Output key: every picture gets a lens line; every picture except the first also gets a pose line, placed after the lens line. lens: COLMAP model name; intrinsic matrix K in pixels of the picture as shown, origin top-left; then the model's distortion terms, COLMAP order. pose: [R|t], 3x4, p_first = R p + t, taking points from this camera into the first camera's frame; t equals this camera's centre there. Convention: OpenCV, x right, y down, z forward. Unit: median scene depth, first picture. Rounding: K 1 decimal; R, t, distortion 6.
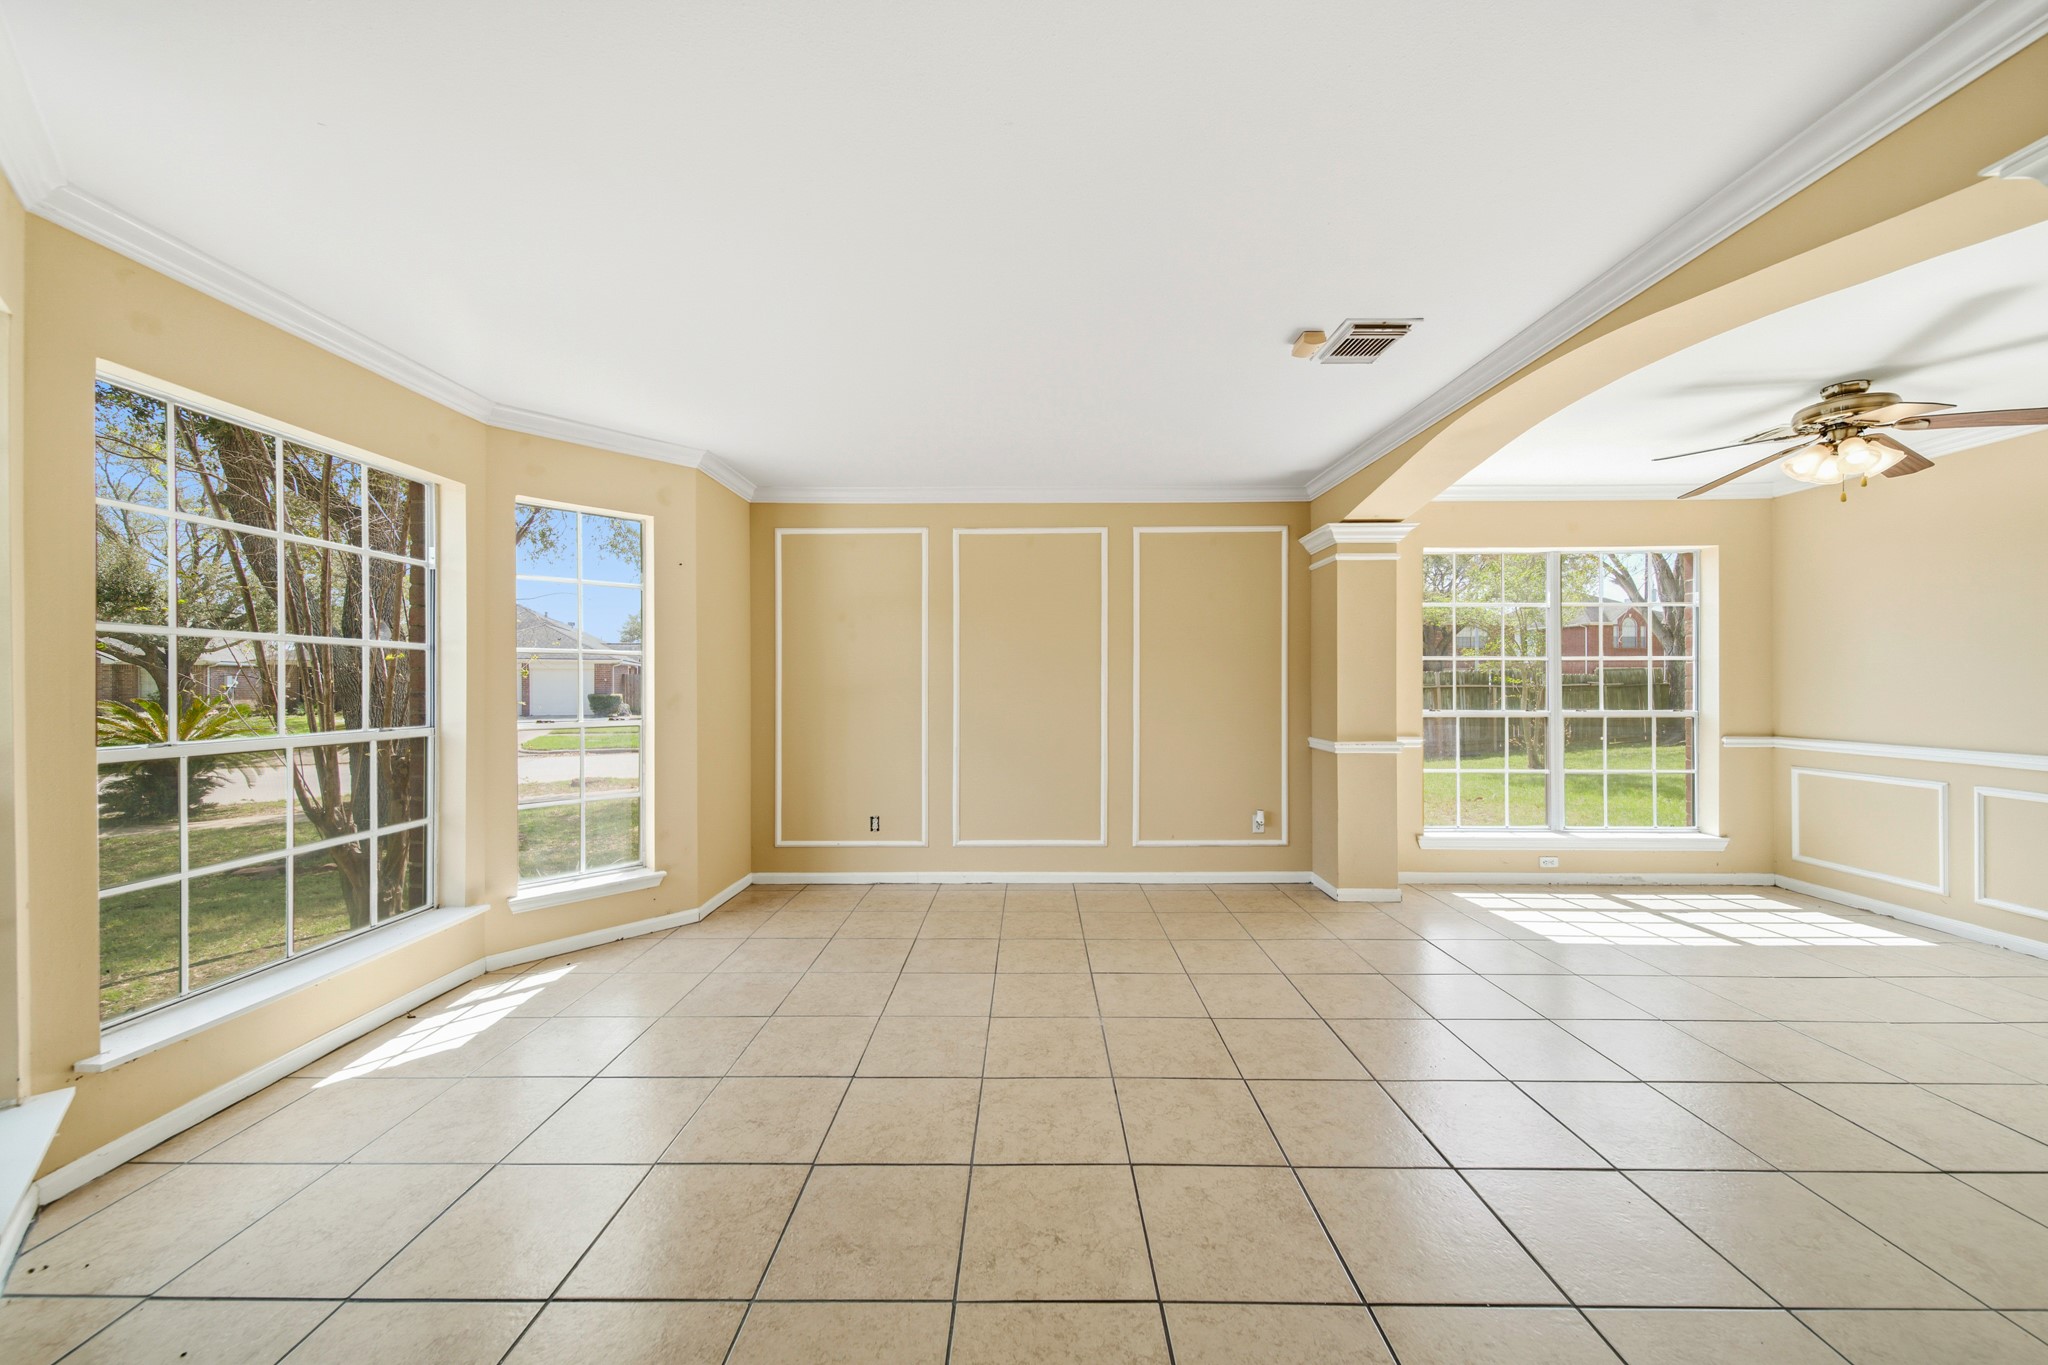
lens RADIAL K [[726.3, 0, 1026.6], [0, 726.3, 670.6], [0, 0, 1]] dist [0.002275, -0.000197]
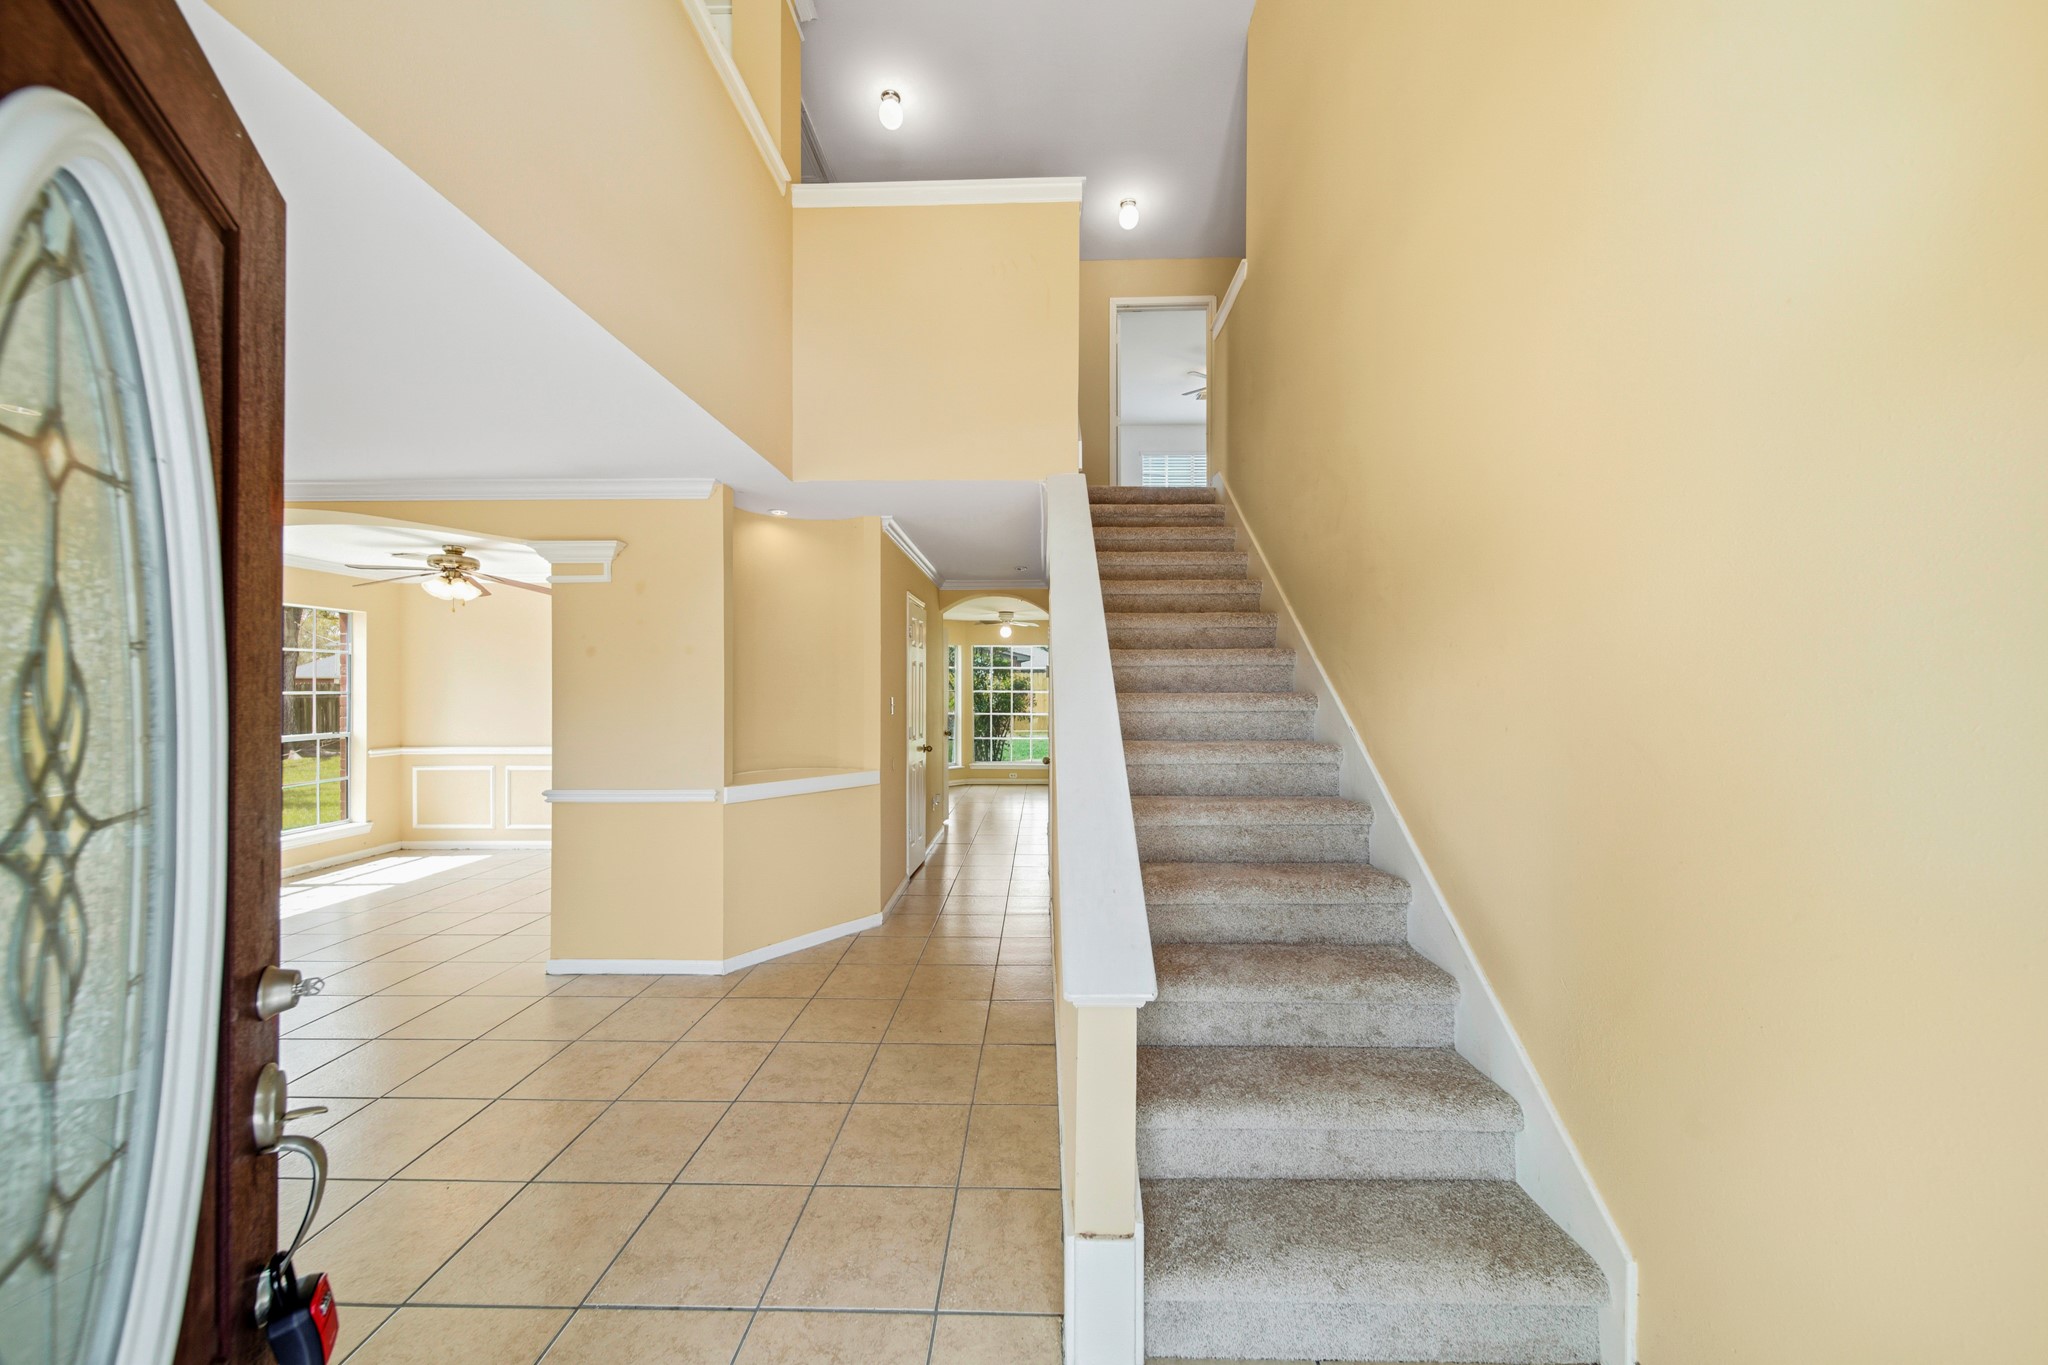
lens RADIAL K [[726.3, 0, 1034.0], [0, 726.3, 686.2], [0, 0, 1]] dist [0.002275, -0.000197]
pose [[0.021116, 0.005638, 0.999761, -0.397070], [0.005210, 0.999970, -0.005749, -0.015532], [-0.999763, 0.005330, 0.021086, -0.291710]]
